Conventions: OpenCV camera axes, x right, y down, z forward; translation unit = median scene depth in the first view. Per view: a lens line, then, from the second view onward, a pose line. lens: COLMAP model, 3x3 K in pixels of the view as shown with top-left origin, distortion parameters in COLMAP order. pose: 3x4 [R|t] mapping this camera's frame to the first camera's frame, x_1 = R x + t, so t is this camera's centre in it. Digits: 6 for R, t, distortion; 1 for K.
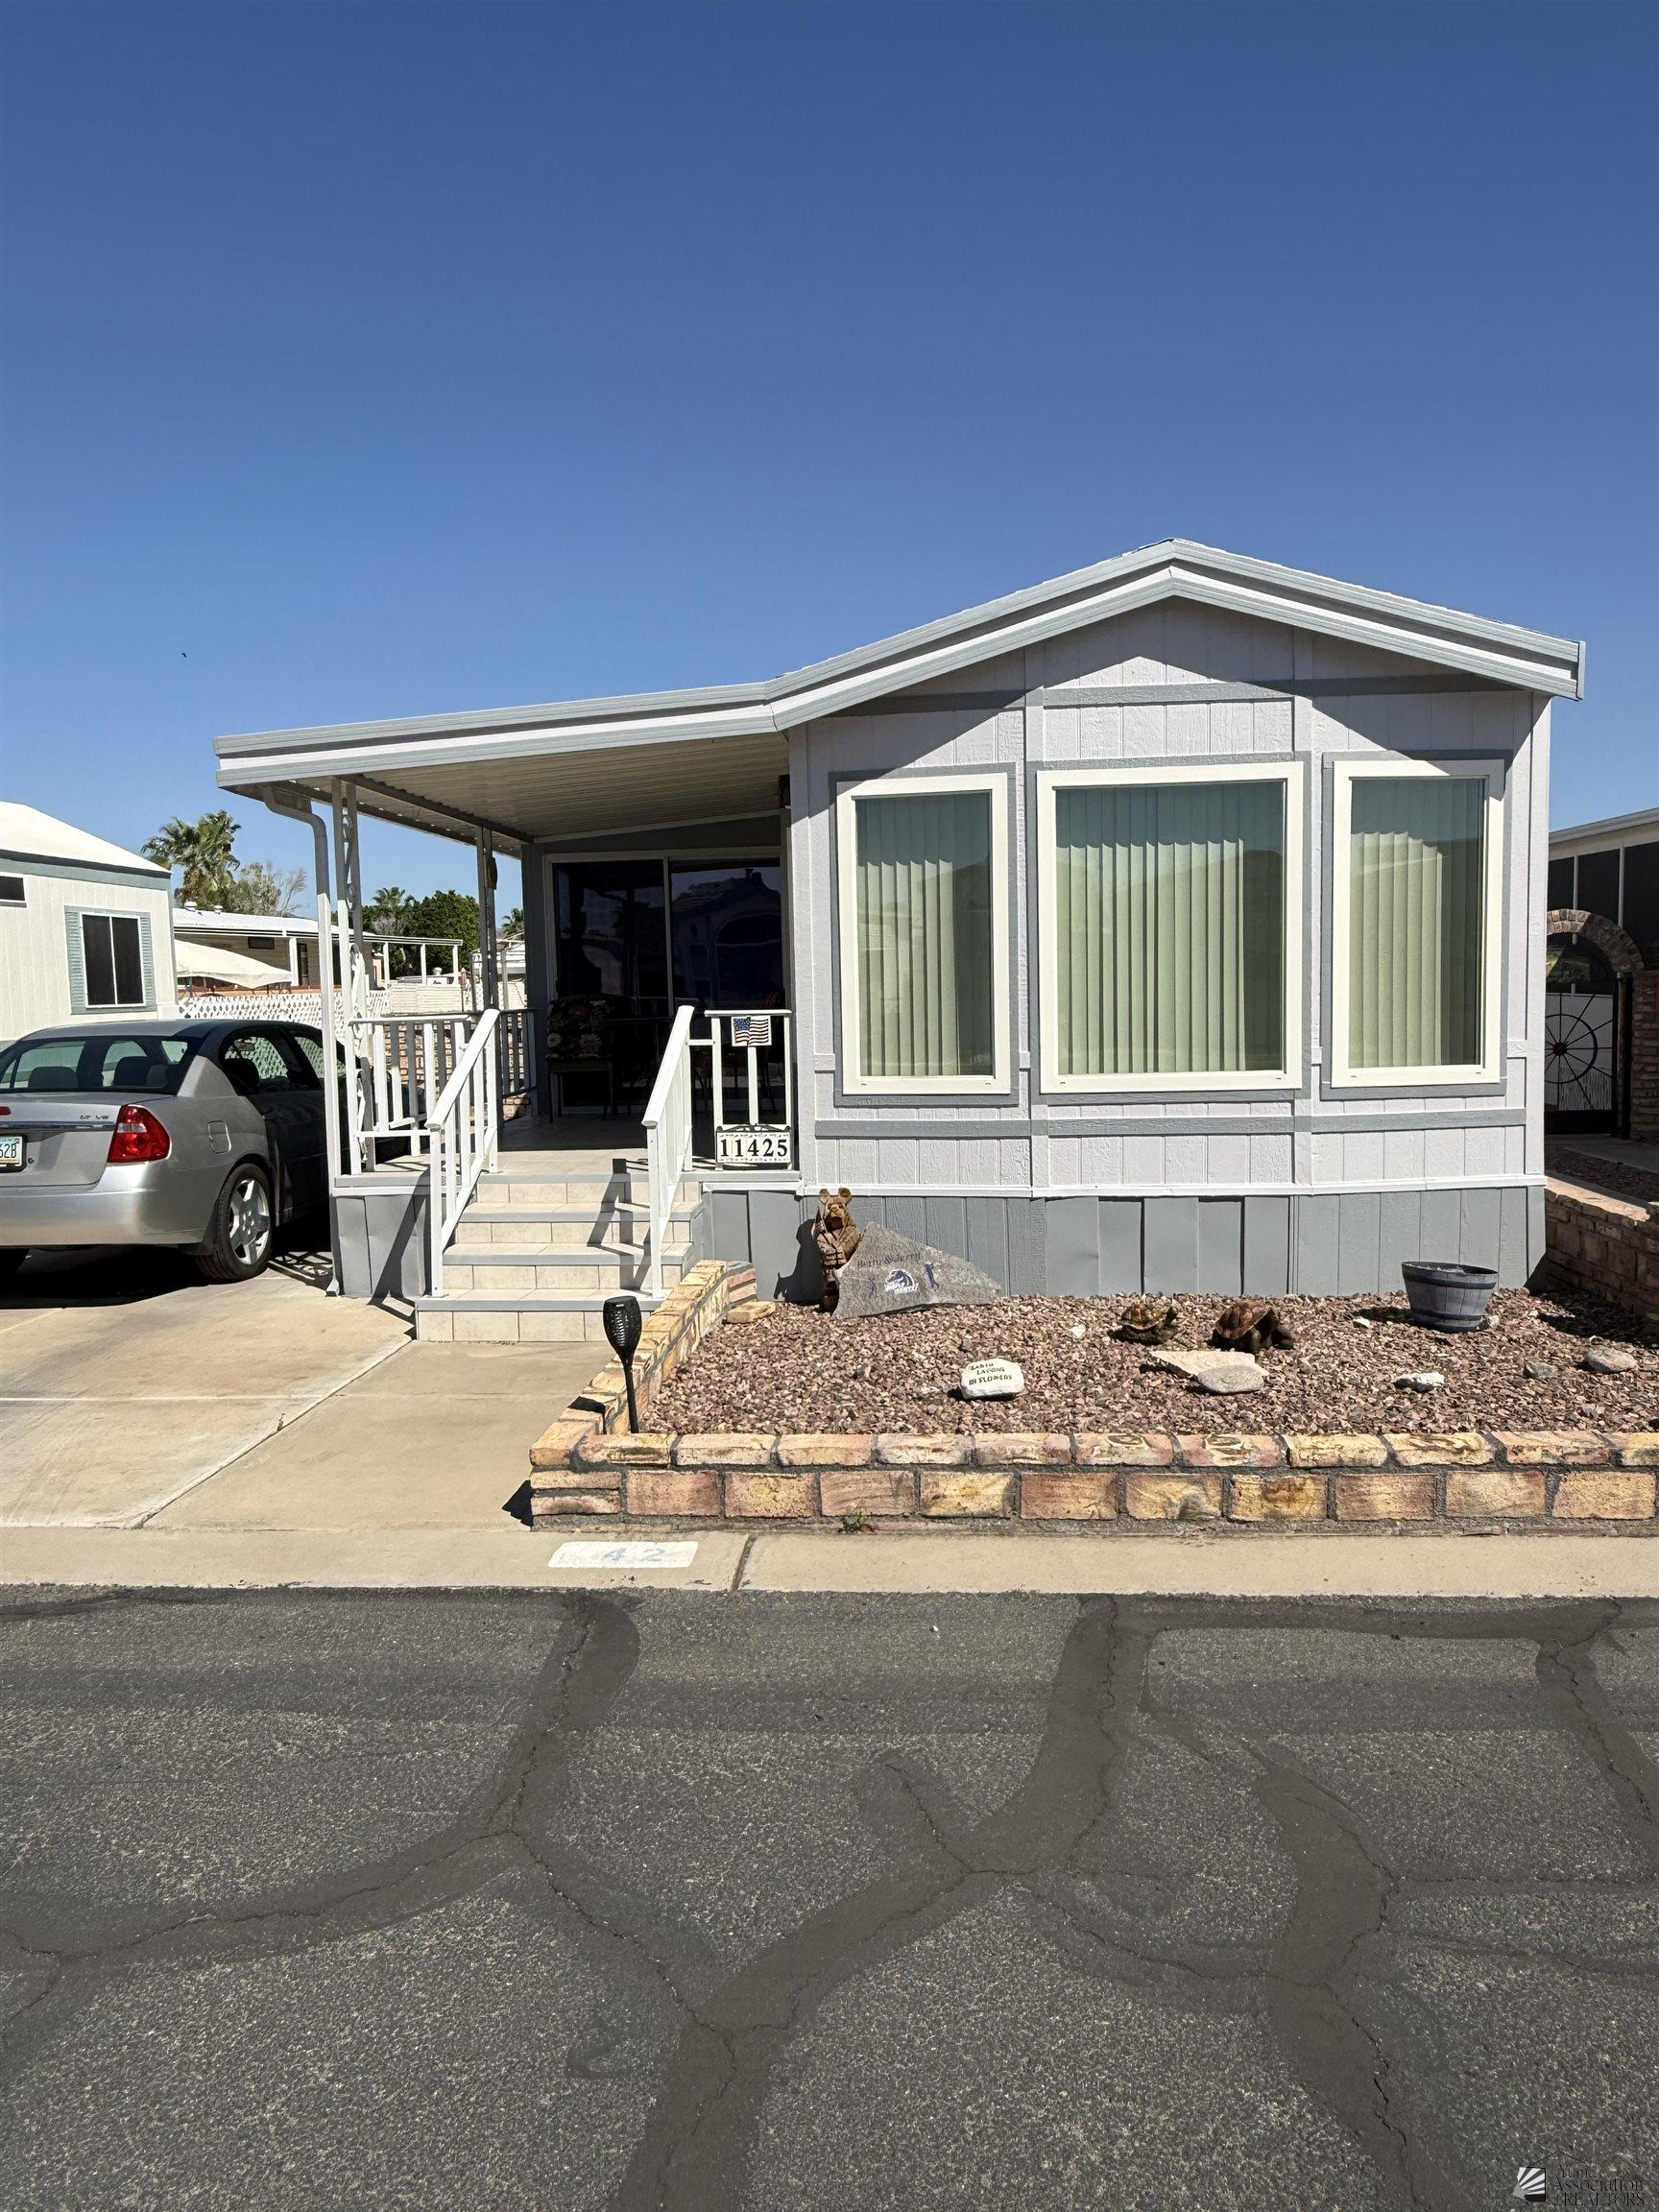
lens RADIAL K [[1489.8, 0, 827.7], [0, 1489.8, 1110.1], [0, 0, 1]] dist [-0.004461, 0.000365]
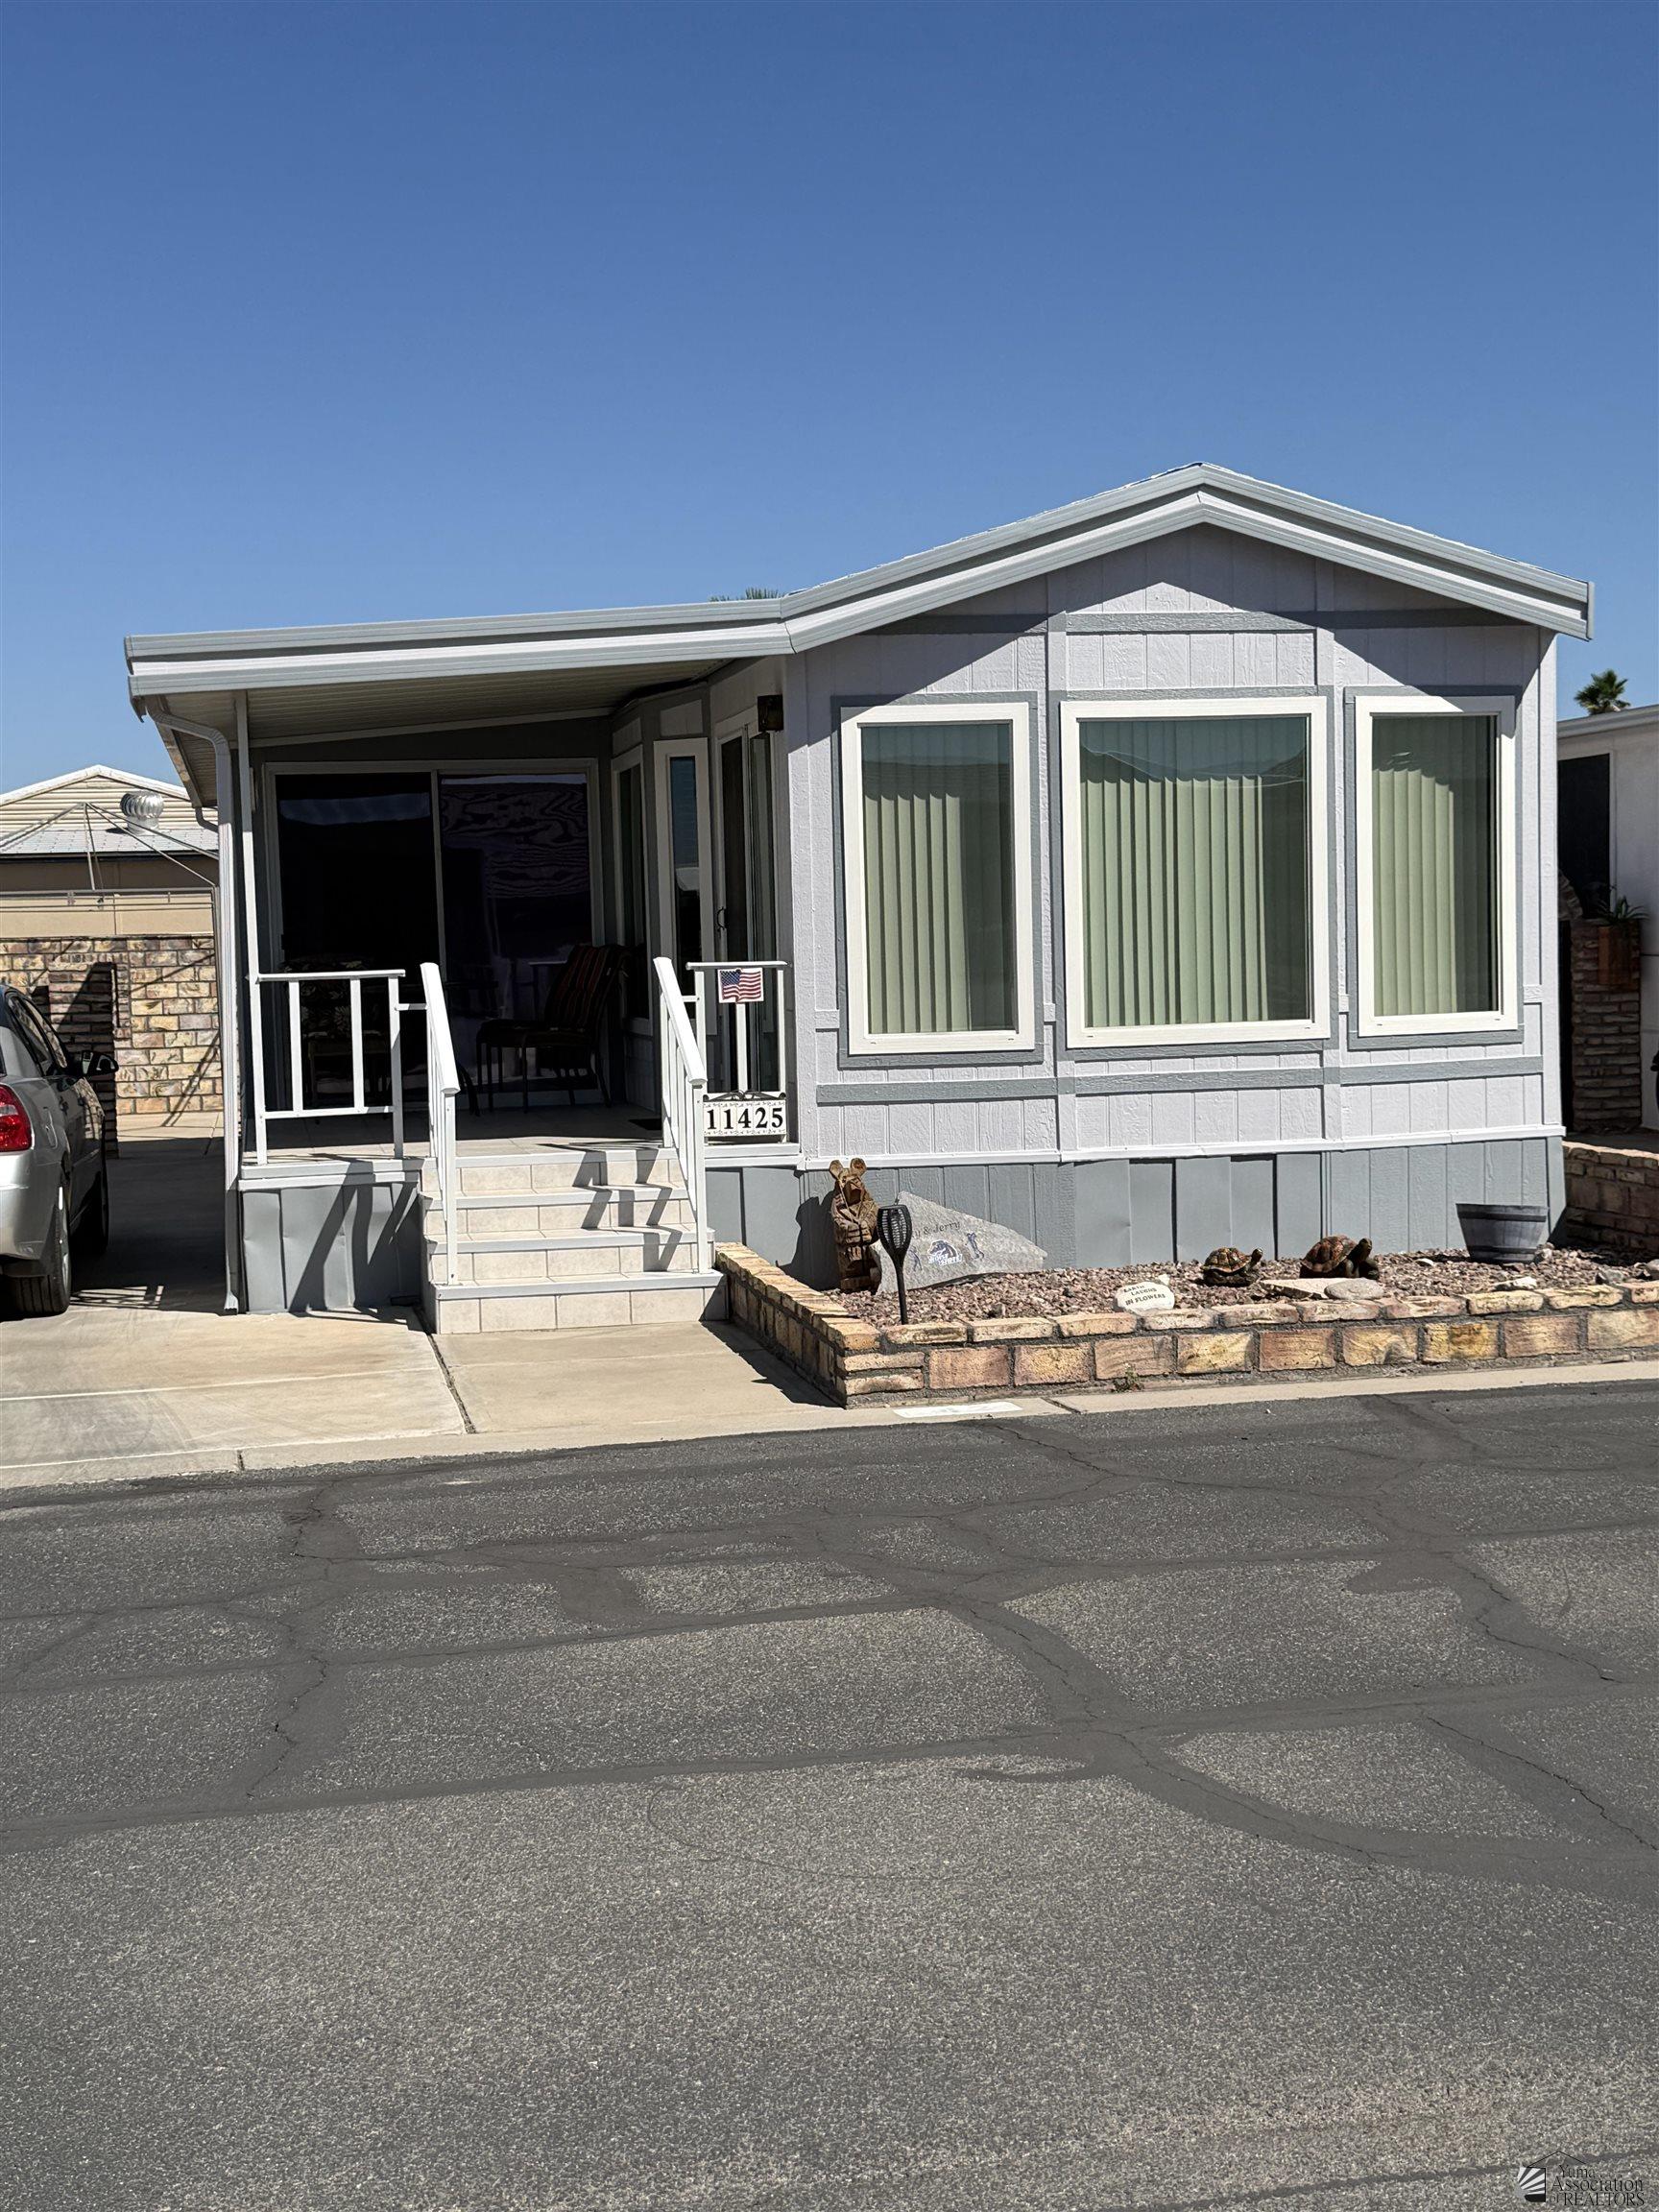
lens RADIAL K [[2771.2, 0, 828.4], [0, 2771.2, 1102.7], [0, 0, 1]] dist [0.131534, 0.000000]
pose [[0.961400, -0.020013, 0.274427, -0.478061], [0.029186, 0.999142, -0.029383, 0.069466], [-0.273604, 0.036259, 0.961159, -0.618534]]
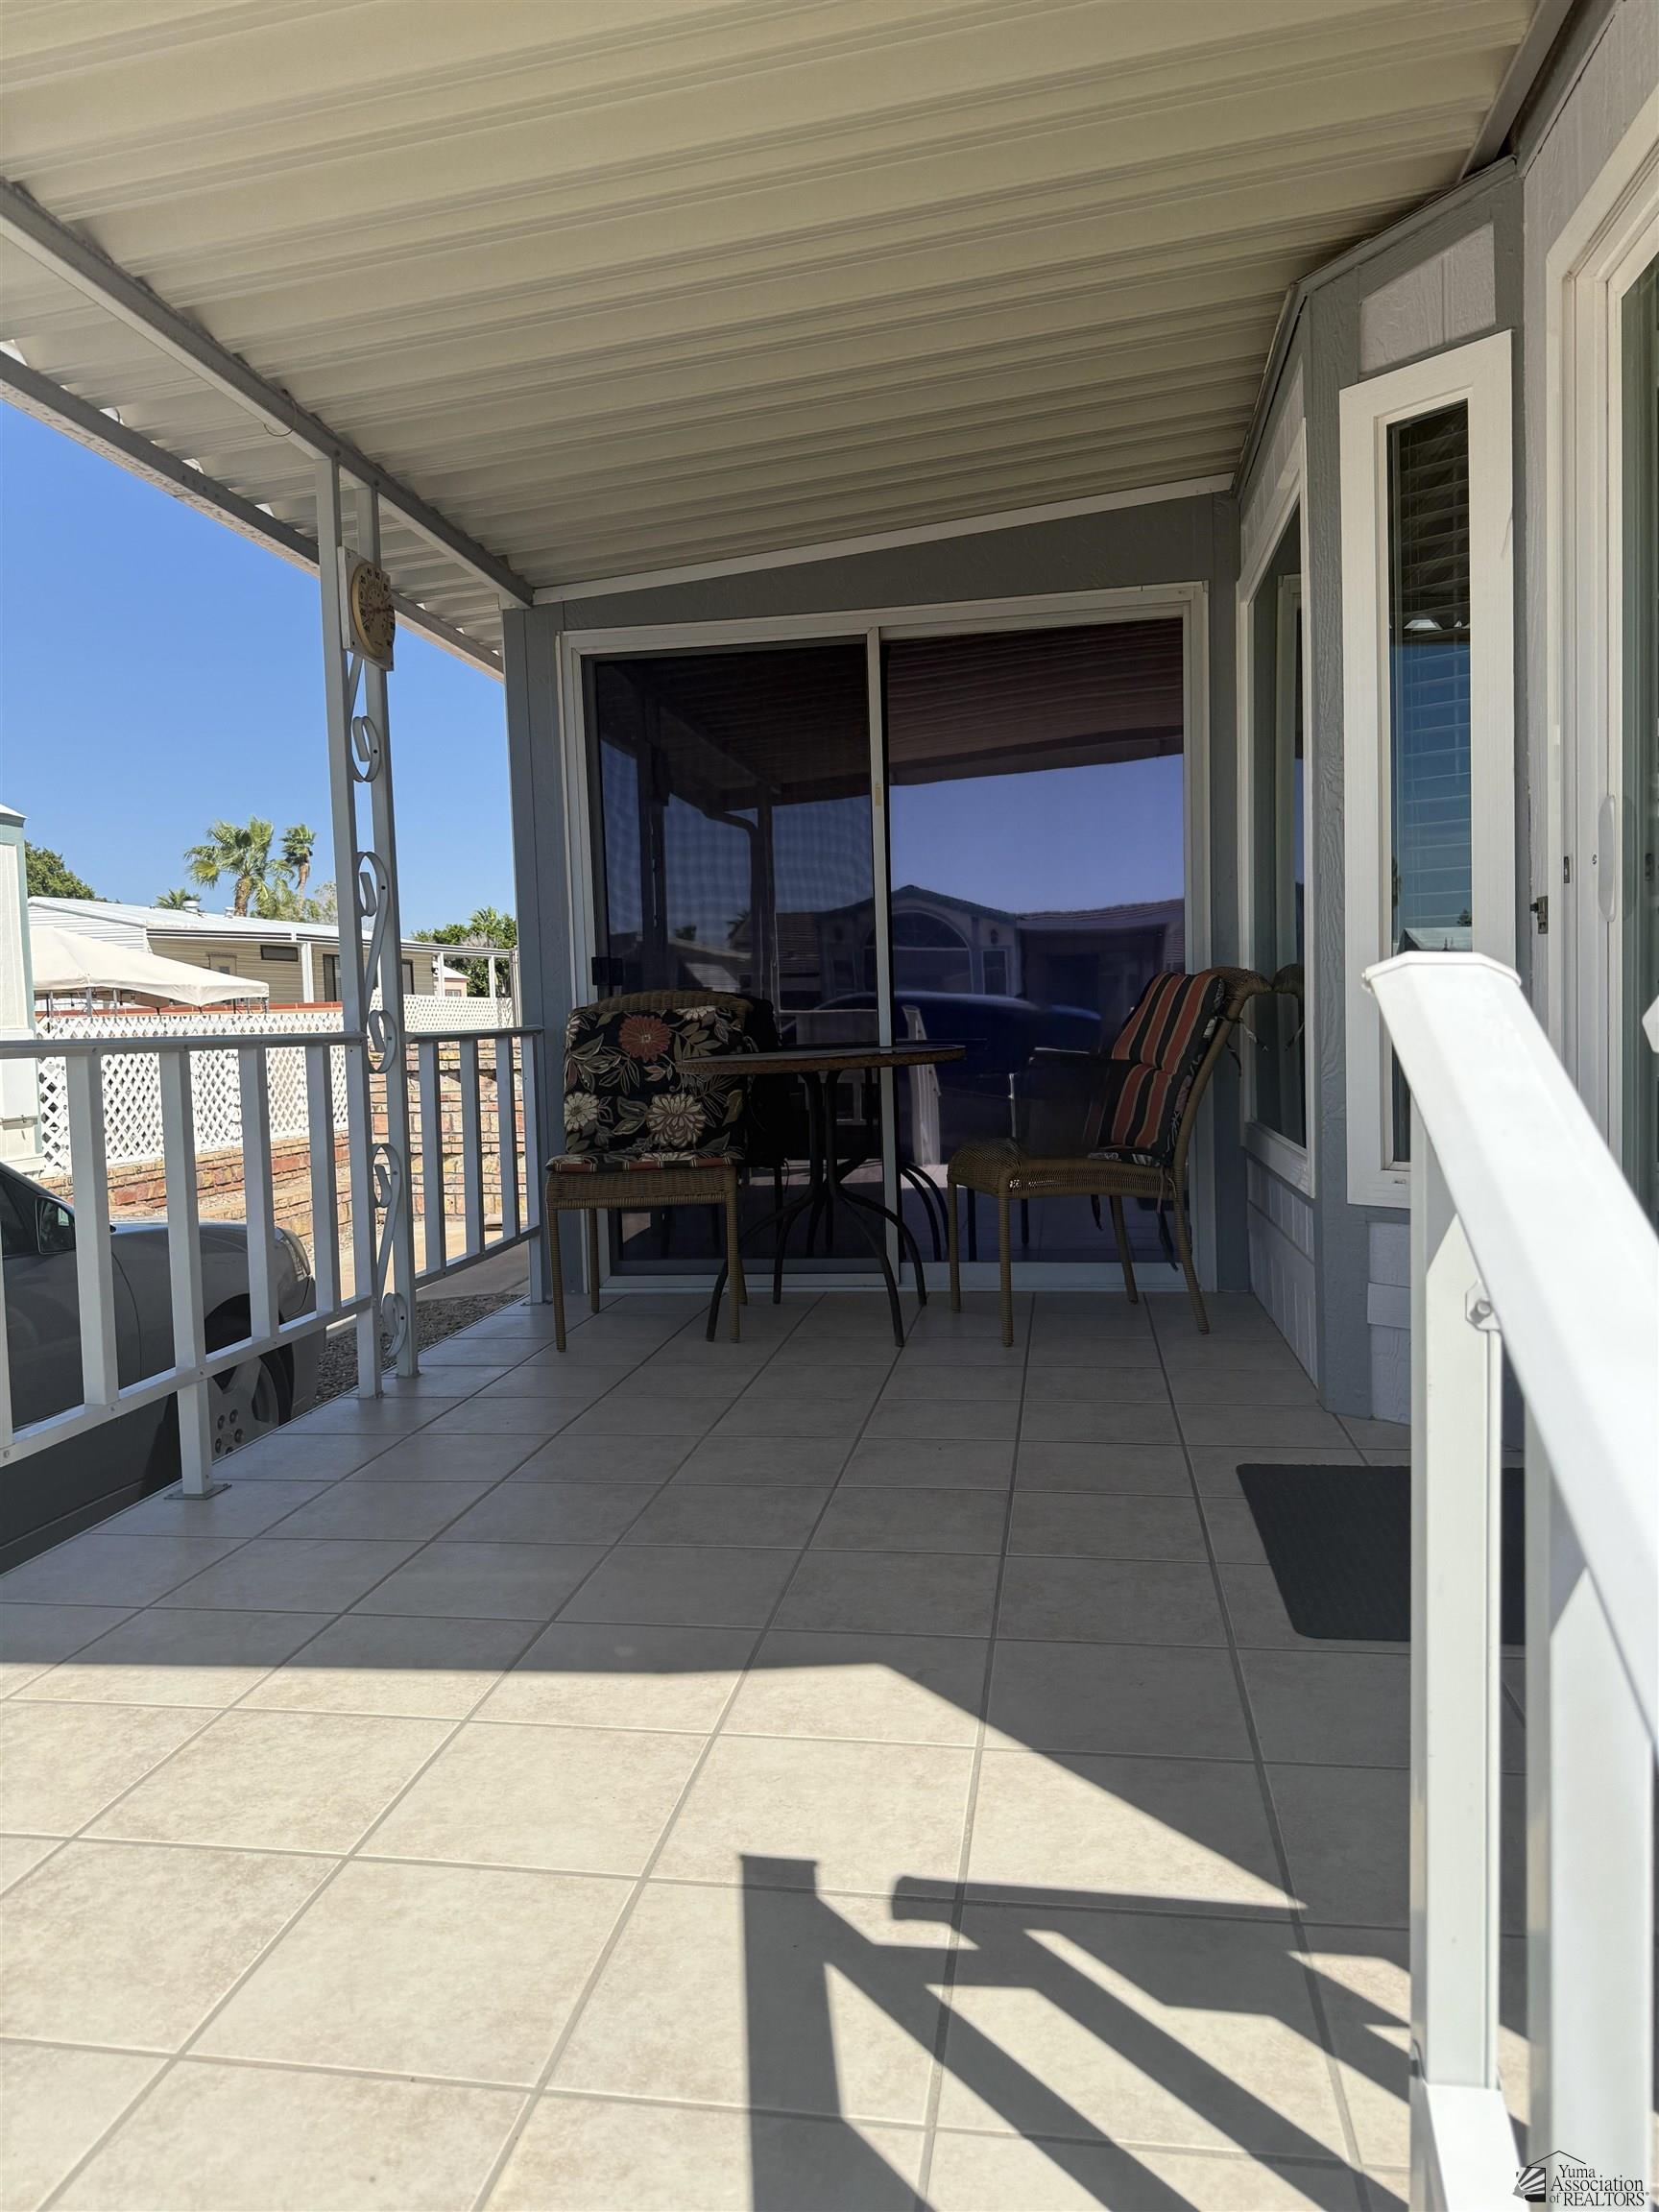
lens RADIAL K [[1558.3, 0, 826.5], [0, 1558.3, 1105.9], [0, 0, 1]] dist [0.003256, 0.000558]
pose [[0.996951, 0.000045, -0.078026, -0.140777], [-0.001931, 0.999708, -0.024097, -0.059801], [0.078003, 0.024174, 0.996660, 0.943385]]
